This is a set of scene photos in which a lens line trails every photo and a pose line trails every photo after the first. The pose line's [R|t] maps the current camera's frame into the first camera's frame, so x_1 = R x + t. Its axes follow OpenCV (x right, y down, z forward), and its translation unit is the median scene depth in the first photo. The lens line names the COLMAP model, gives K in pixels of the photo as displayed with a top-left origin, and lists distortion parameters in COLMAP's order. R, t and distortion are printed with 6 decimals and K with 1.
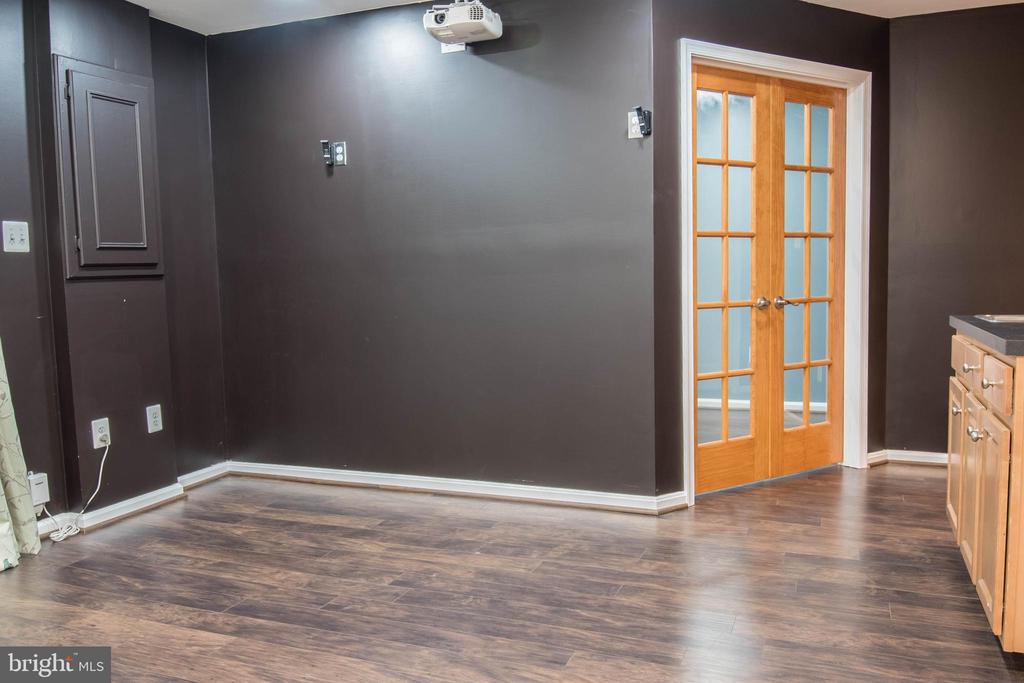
lens RADIAL K [[761.6, 0, 512.0], [0, 761.6, 341.5], [0, 0, 1]] dist [-0.001894, -0.001634]
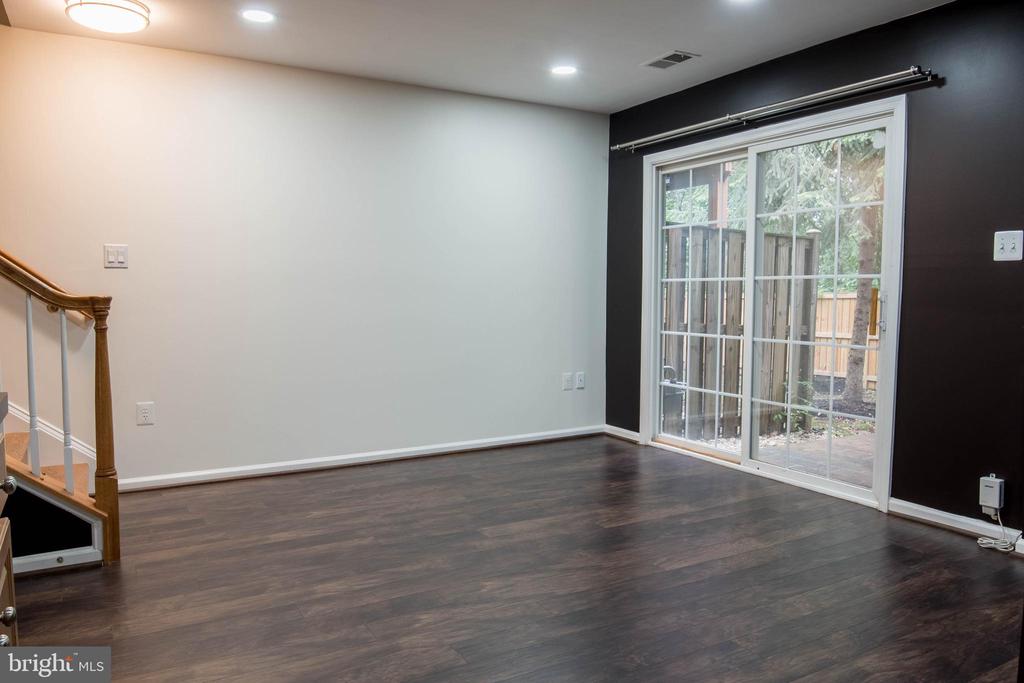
lens RADIAL K [[733.6, 0, 512.0], [0, 733.6, 341.5], [0, 0, 1]] dist [-0.003136, -0.006218]
pose [[-0.598546, 0.079455, -0.797138, 0.647063], [-0.051809, 0.989147, 0.137495, -0.131221], [0.799411, 0.123596, -0.587933, 1.259755]]
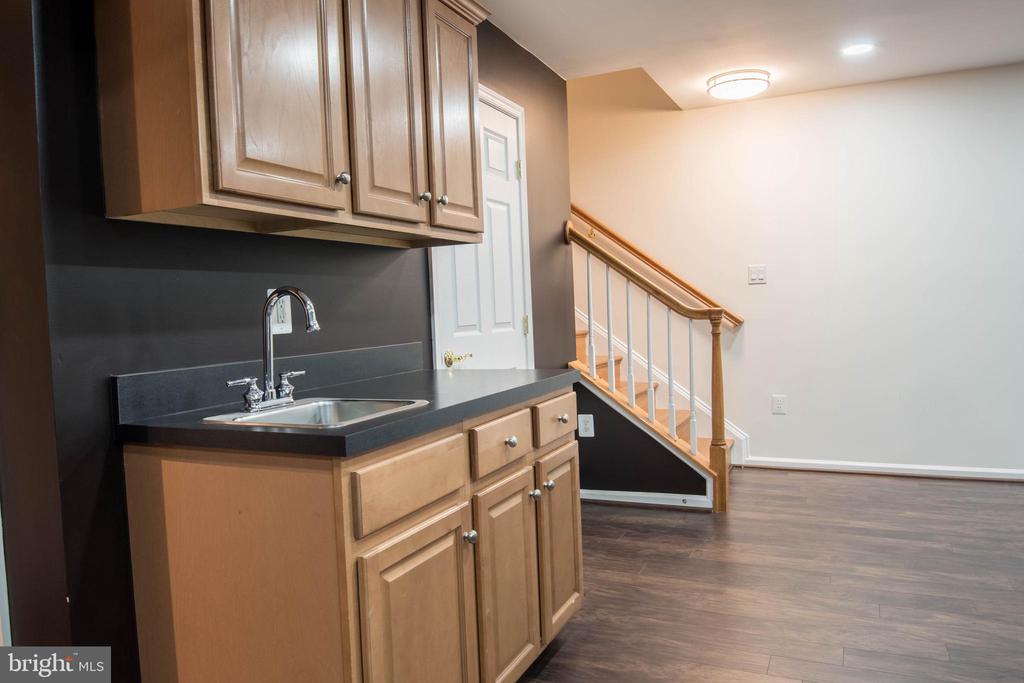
lens RADIAL K [[733.6, 0, 512.0], [0, 733.6, 341.5], [0, 0, 1]] dist [-0.003136, -0.006218]
pose [[-0.997978, 0.061022, 0.017786, 0.516530], [0.062777, 0.990110, 0.125461, -0.158910], [-0.009954, 0.126323, -0.991939, 1.568265]]
